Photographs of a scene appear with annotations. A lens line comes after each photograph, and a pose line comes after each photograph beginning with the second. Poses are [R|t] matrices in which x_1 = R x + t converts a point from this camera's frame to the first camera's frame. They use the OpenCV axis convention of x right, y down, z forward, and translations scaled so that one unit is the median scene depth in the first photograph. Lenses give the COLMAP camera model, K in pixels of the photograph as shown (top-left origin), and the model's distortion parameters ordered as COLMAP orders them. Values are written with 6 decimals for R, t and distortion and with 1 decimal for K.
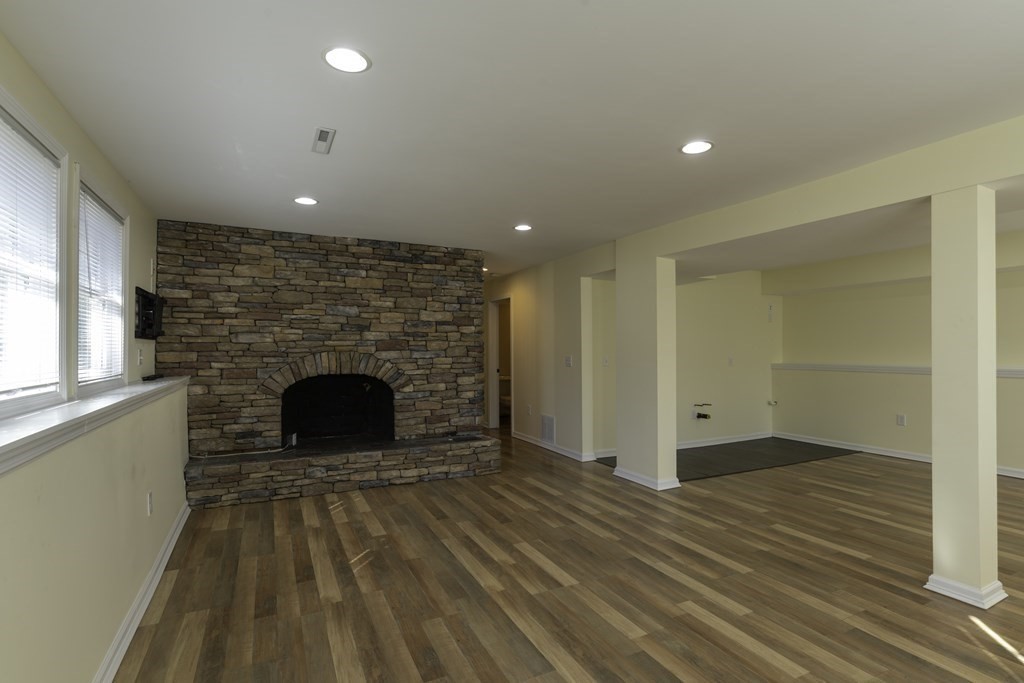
lens RADIAL K [[493.8, 0, 509.0], [0, 493.8, 347.1], [0, 0, 1]] dist [-0.012949, -0.000790]
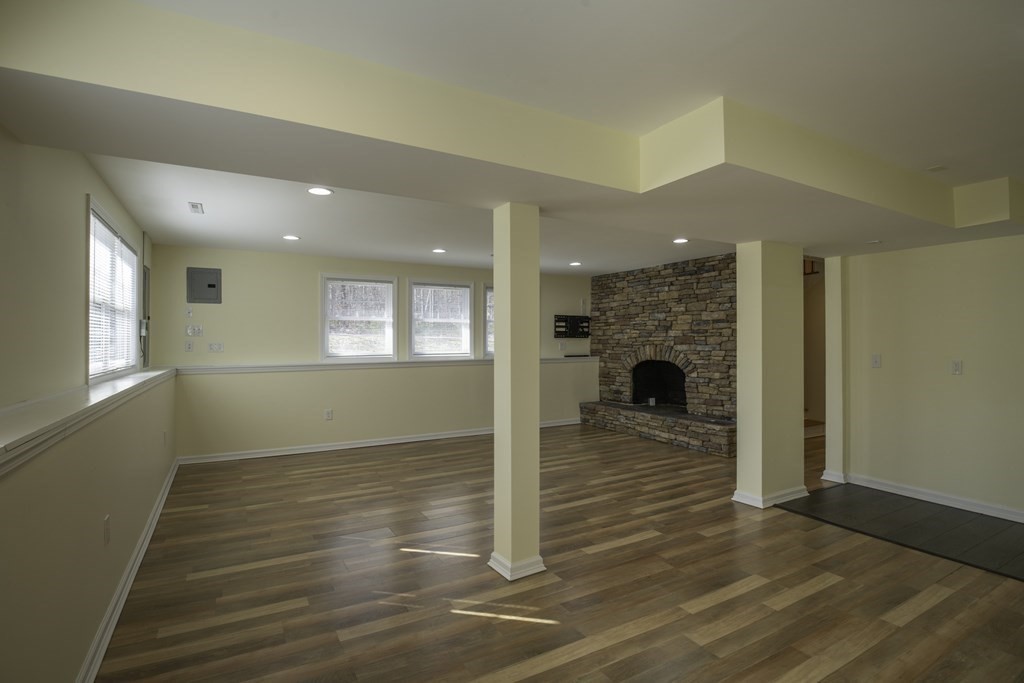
lens RADIAL K [[493.8, 0, 515.7], [0, 493.8, 338.6], [0, 0, 1]] dist [-0.012949, -0.000790]
pose [[0.067421, -0.000687, -0.997724, 1.131873], [0.007840, 0.999969, -0.000159, -0.012590], [0.997694, -0.007812, 0.067424, 0.507673]]
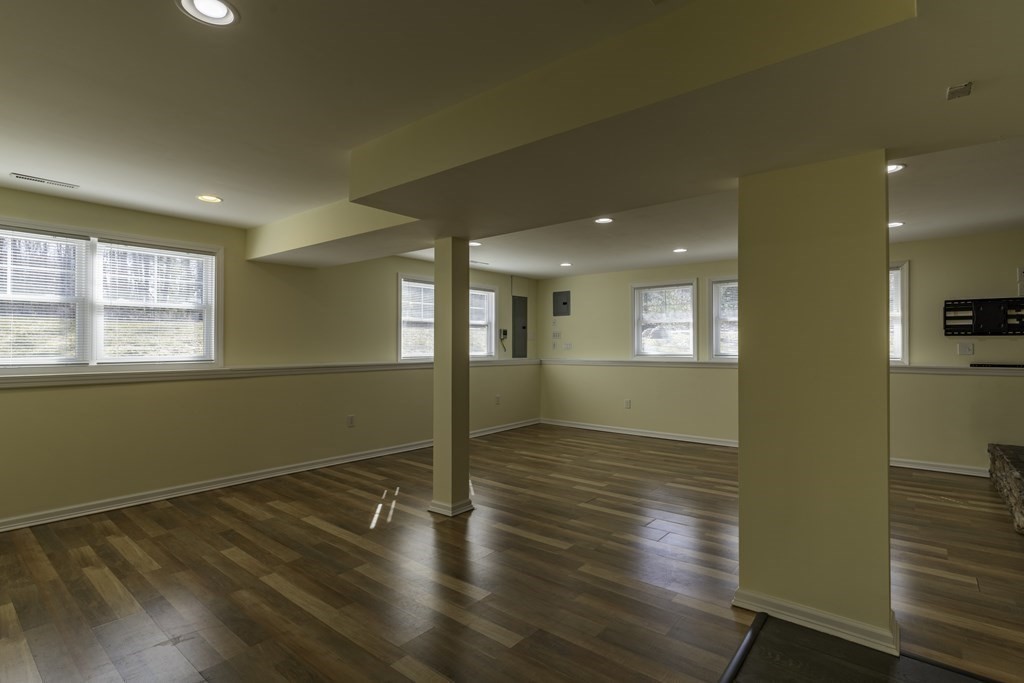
lens RADIAL K [[493.8, 0, 523.0], [0, 493.8, 341.7], [0, 0, 1]] dist [-0.012949, -0.000790]
pose [[-0.901773, 0.002238, -0.432204, 0.760362], [0.007197, 0.999926, -0.009838, 0.003238], [0.432150, -0.011982, -0.901722, 1.348523]]
